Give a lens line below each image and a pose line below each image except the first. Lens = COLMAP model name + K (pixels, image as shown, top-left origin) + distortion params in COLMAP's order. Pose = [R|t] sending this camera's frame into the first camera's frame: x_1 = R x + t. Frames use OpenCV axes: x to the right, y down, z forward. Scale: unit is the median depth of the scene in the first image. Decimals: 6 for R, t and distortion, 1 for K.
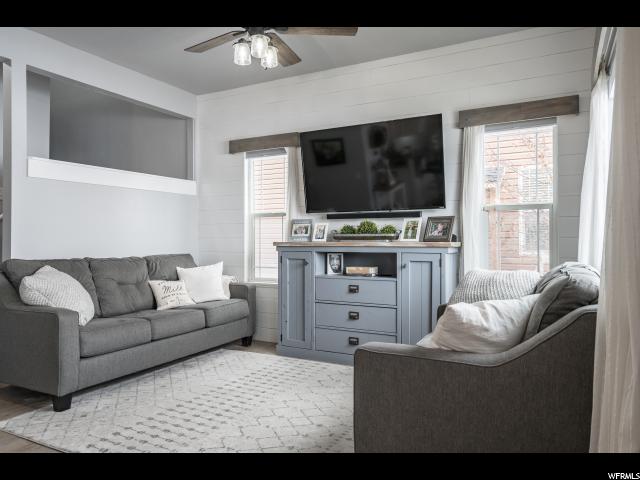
lens RADIAL K [[436.8, 0, 320.0], [0, 436.8, 240.0], [0, 0, 1]] dist [0.006035, 0.002231]
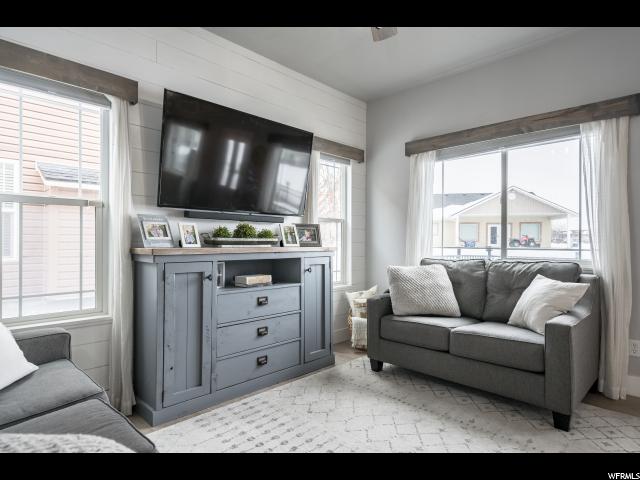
lens RADIAL K [[367.4, 0, 320.0], [0, 367.4, 240.0], [0, 0, 1]] dist [0.023265, -0.000322]
pose [[0.286960, 0.006457, 0.957921, -0.586810], [-0.004717, 0.999975, -0.005328, -0.007269], [-0.957931, -0.002989, 0.286983, 0.661647]]
